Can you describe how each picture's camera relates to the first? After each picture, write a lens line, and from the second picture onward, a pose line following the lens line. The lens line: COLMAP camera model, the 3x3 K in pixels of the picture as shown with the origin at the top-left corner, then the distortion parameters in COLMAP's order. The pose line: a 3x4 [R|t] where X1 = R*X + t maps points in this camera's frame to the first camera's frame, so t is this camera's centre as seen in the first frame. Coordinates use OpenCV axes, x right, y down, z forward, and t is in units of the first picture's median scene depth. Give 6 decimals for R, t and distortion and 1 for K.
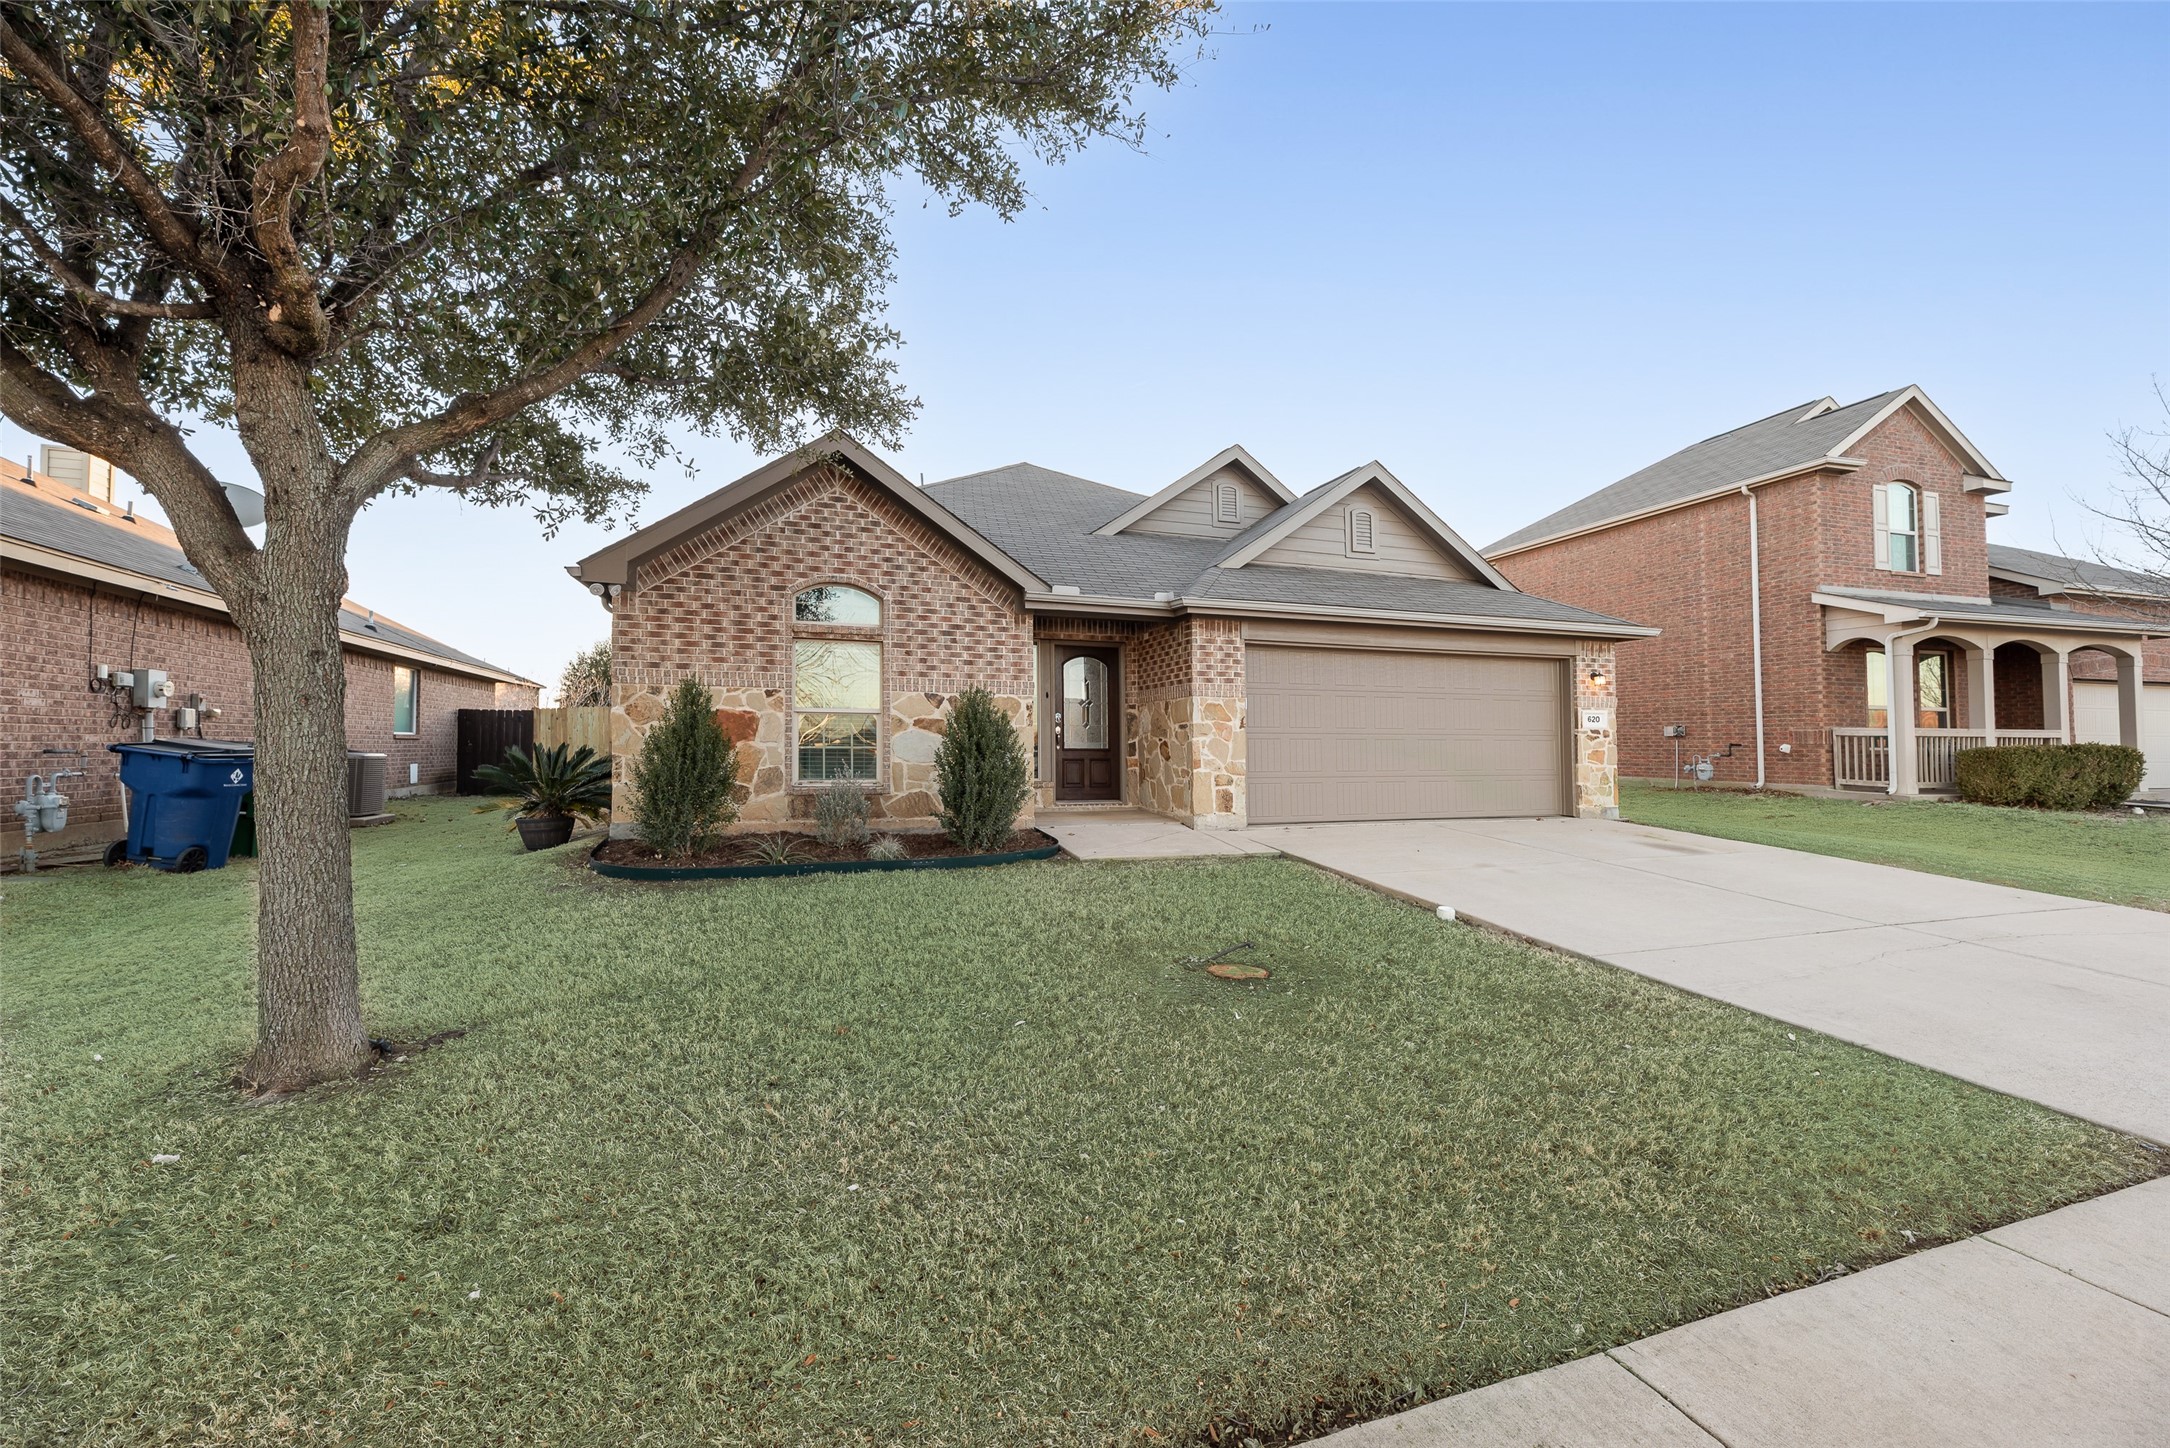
lens RADIAL K [[863.7, 0, 1092.4], [0, 863.7, 724.7], [0, 0, 1]] dist [-0.000508, -0.000039]
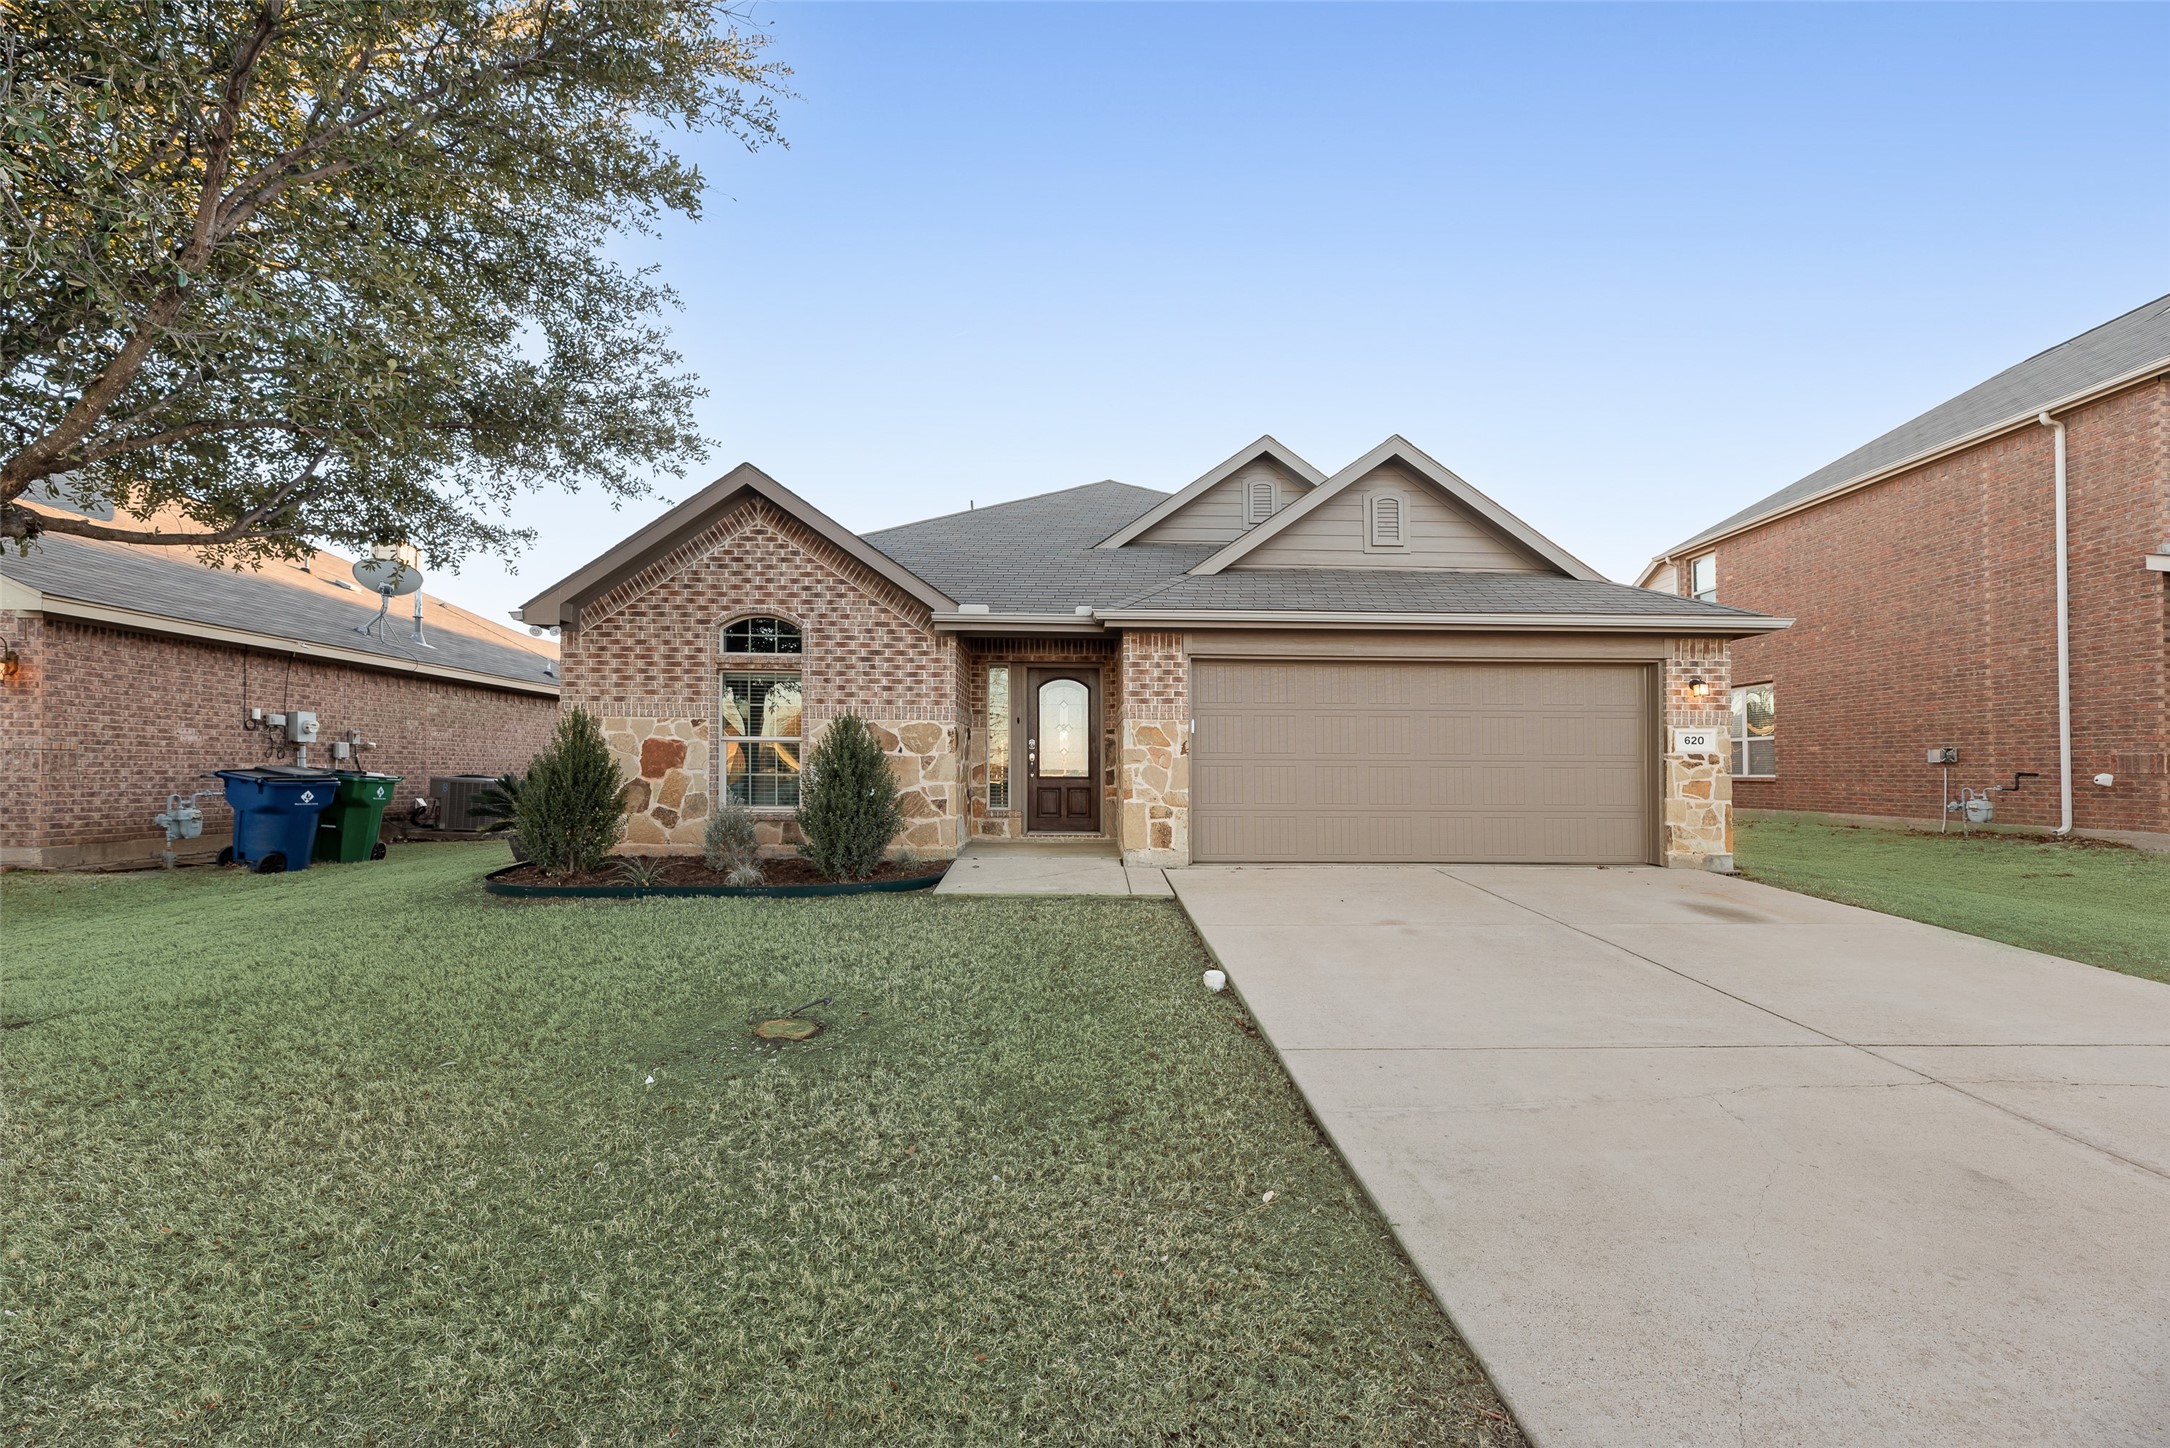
lens RADIAL K [[863.7, 0, 1119.7], [0, 863.7, 770.3], [0, 0, 1]] dist [-0.000508, -0.000039]
pose [[0.954648, 0.000698, -0.297737, 0.381271], [0.005244, 0.999803, 0.019157, 0.003304], [0.297692, -0.019850, 0.954456, 0.134129]]
